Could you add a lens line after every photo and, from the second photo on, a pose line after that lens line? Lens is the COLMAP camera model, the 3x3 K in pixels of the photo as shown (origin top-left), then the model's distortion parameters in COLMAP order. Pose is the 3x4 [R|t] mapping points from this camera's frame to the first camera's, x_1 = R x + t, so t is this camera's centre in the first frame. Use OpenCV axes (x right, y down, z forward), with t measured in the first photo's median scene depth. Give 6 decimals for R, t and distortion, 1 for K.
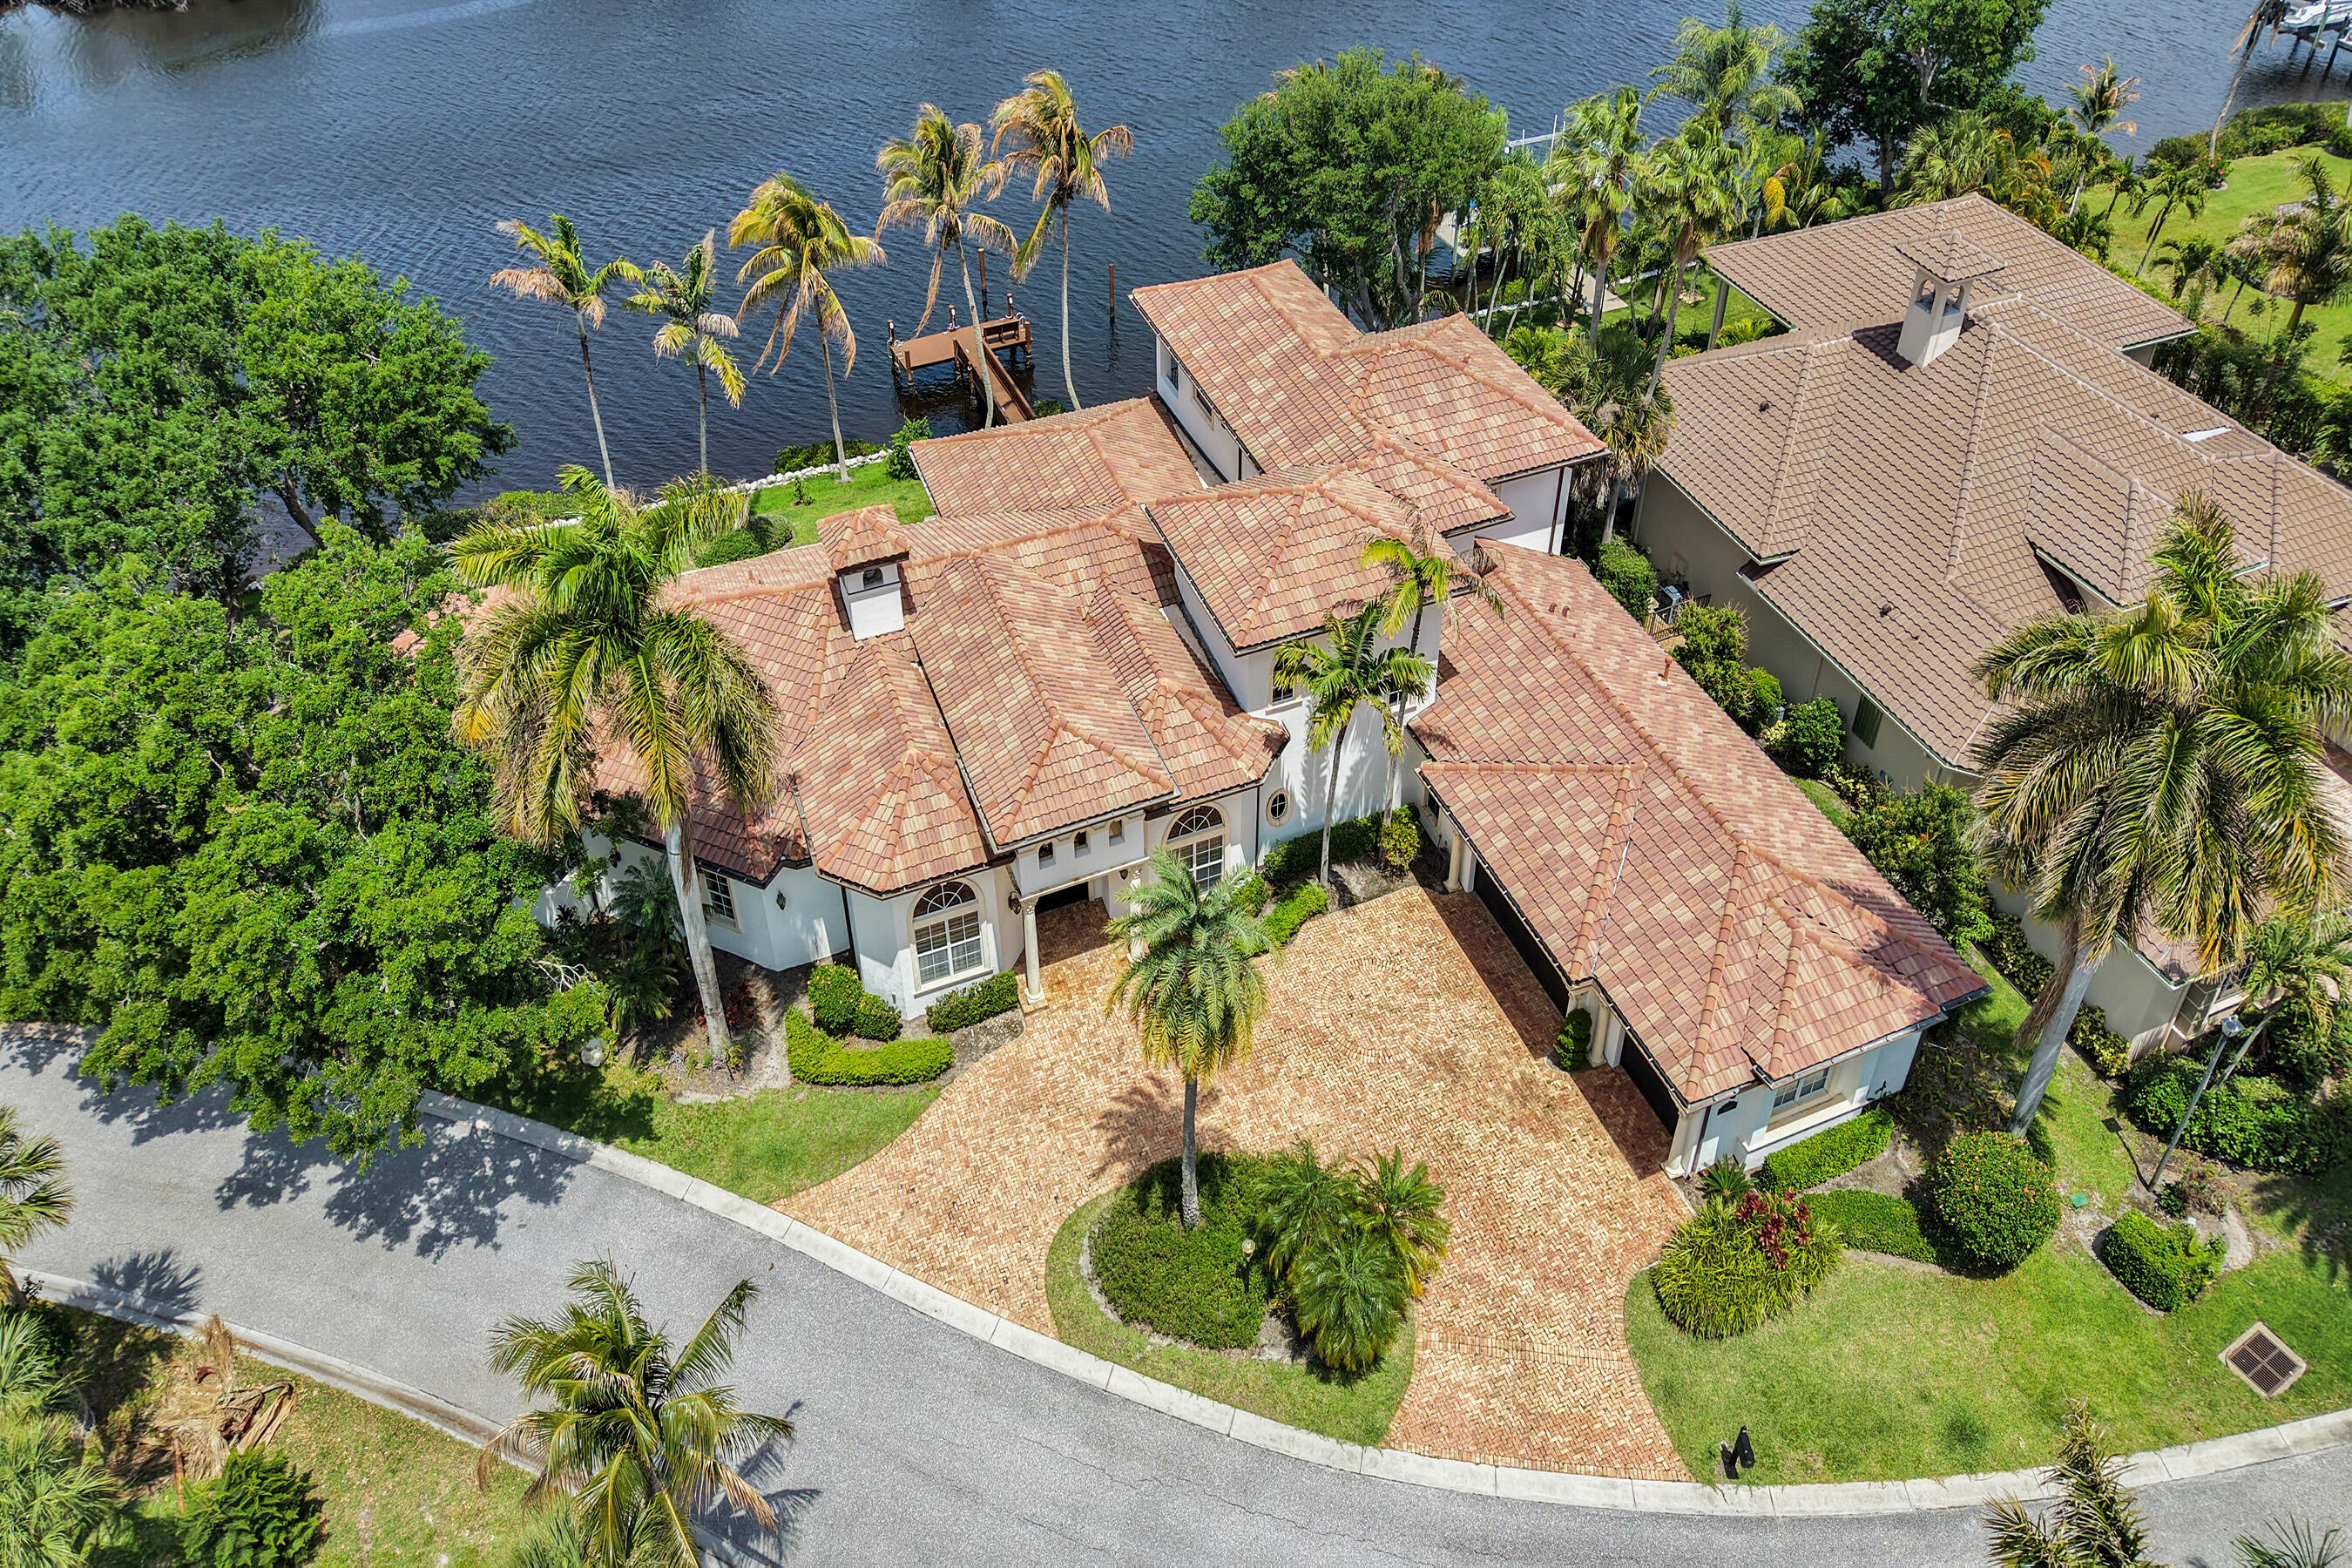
lens RADIAL K [[1897.5, 0, 1166.8], [0, 1897.5, 781.9], [0, 0, 1]] dist [0.022381, -0.025734]
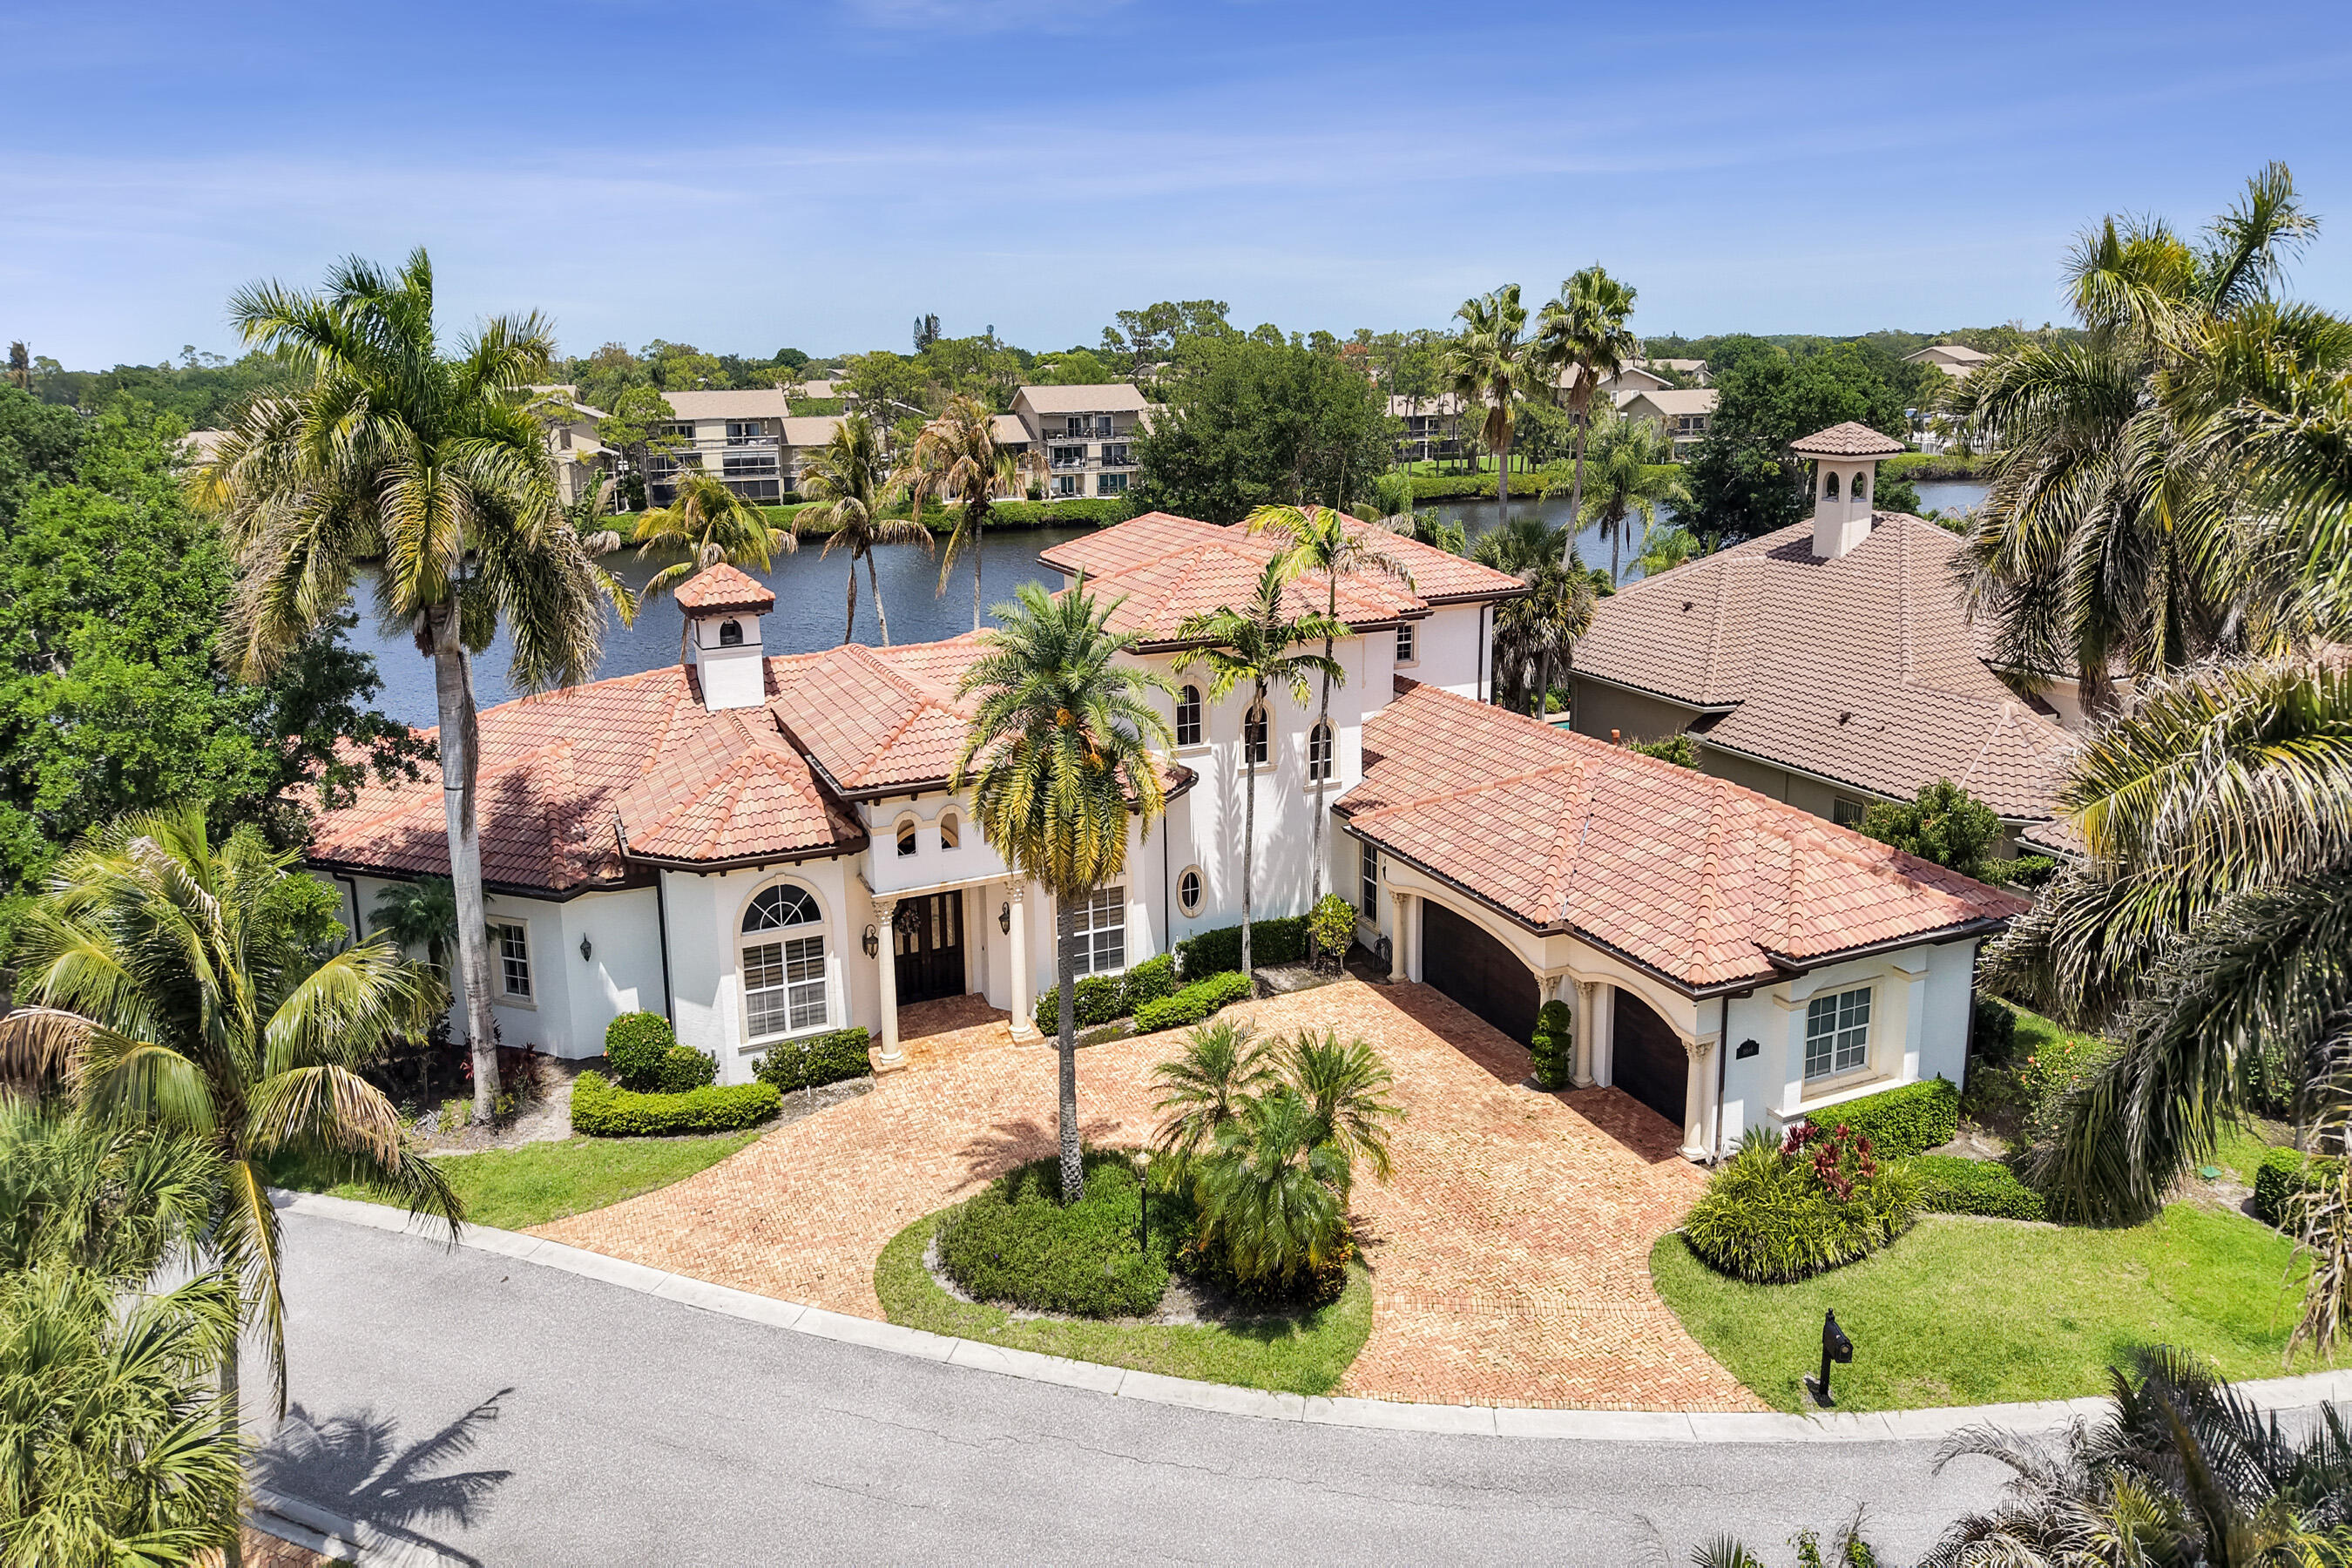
lens RADIAL K [[1897.5, 0, 1191.7], [0, 1897.5, 786.3], [0, 0, 1]] dist [0.022381, -0.025734]
pose [[0.999190, -0.012765, 0.038156, 0.032525], [0.027940, 0.902527, -0.429725, 0.396163], [-0.028952, 0.430443, 0.902153, 0.235082]]
